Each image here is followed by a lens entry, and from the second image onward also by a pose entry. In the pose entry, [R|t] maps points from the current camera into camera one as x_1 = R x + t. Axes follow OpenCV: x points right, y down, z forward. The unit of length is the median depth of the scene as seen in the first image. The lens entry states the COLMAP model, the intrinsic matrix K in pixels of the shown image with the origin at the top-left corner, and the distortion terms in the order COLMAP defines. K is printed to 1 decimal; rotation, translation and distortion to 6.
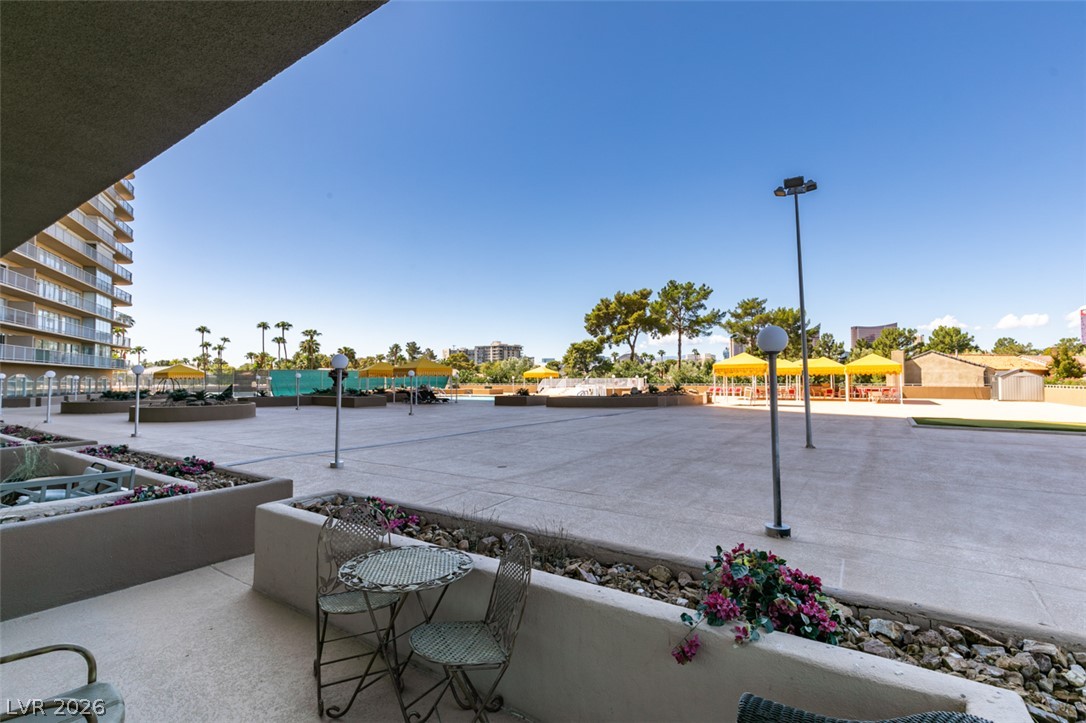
lens RADIAL K [[492.3, 0, 539.6], [0, 492.3, 358.3], [0, 0, 1]] dist [0.001629, 0.000332]
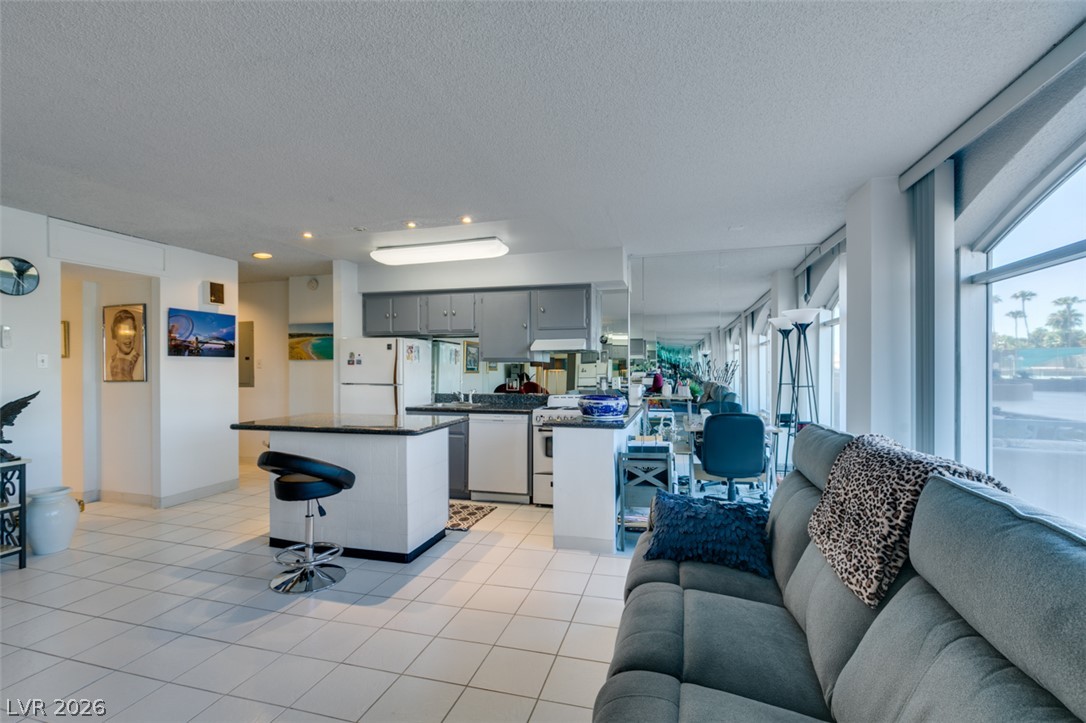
lens RADIAL K [[487.4, 0, 543.5], [0, 487.4, 367.7], [0, 0, 1]] dist [-0.000522, -0.001655]
pose [[0.324140, 0.004711, -0.945997, -0.024991], [0.042689, 0.998896, 0.019601, 0.003389], [0.945045, -0.046738, 0.323581, -0.027580]]
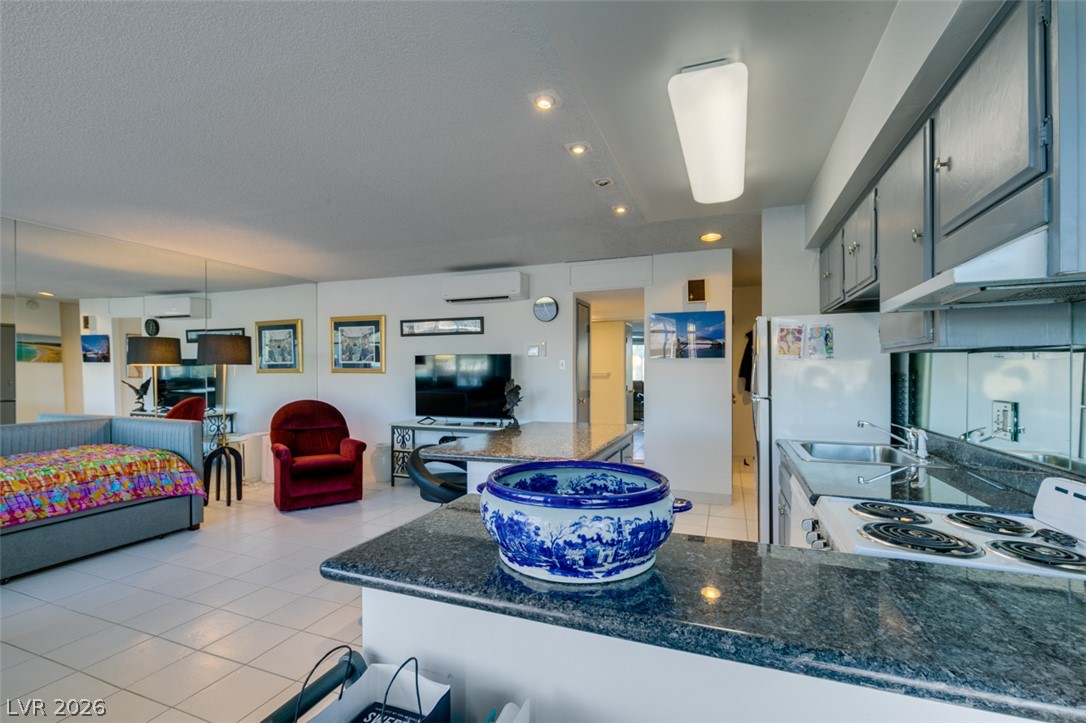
lens RADIAL K [[487.4, 0, 539.8], [0, 487.4, 374.1], [0, 0, 1]] dist [-0.000522, -0.001655]
pose [[-0.971902, 0.006011, -0.235311, -0.077531], [0.014762, 0.999263, -0.035446, 0.005794], [0.234924, -0.037924, -0.971274, 0.016330]]
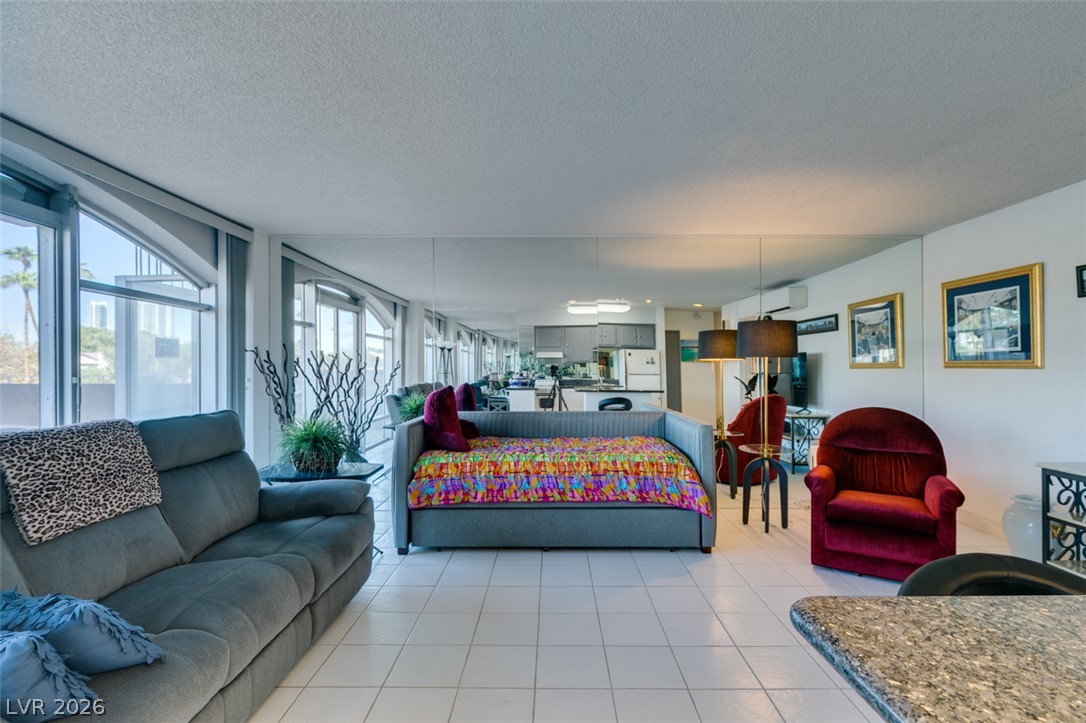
lens RADIAL K [[499.1, 0, 545.6], [0, 499.1, 364.9], [0, 0, 1]] dist [-0.004104, -0.000747]
pose [[-0.571212, 0.010993, 0.820729, -0.084107], [-0.030429, 0.998939, -0.034558, 0.004869], [-0.820239, -0.044714, -0.570271, -0.010397]]
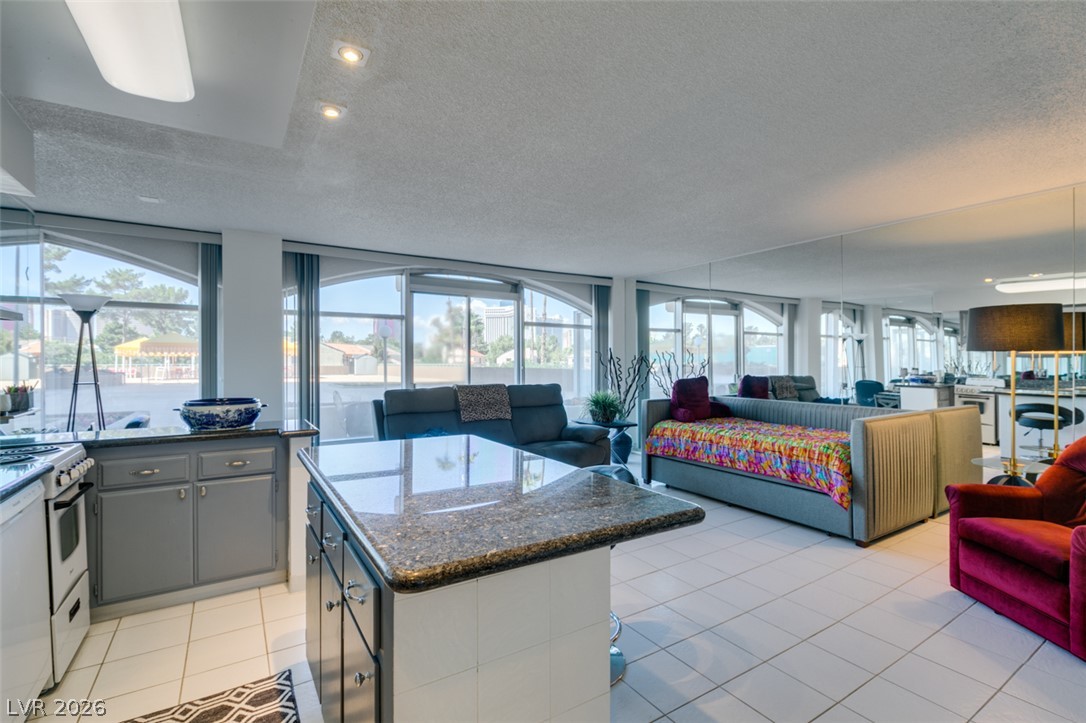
lens RADIAL K [[487.4, 0, 541.6], [0, 487.4, 362.3], [0, 0, 1]] dist [-0.000522, -0.001655]
pose [[0.390524, 0.003094, 0.920588, -0.113745], [-0.041153, 0.999053, 0.014100, 0.003228], [-0.919673, -0.043392, 0.390281, -0.045610]]
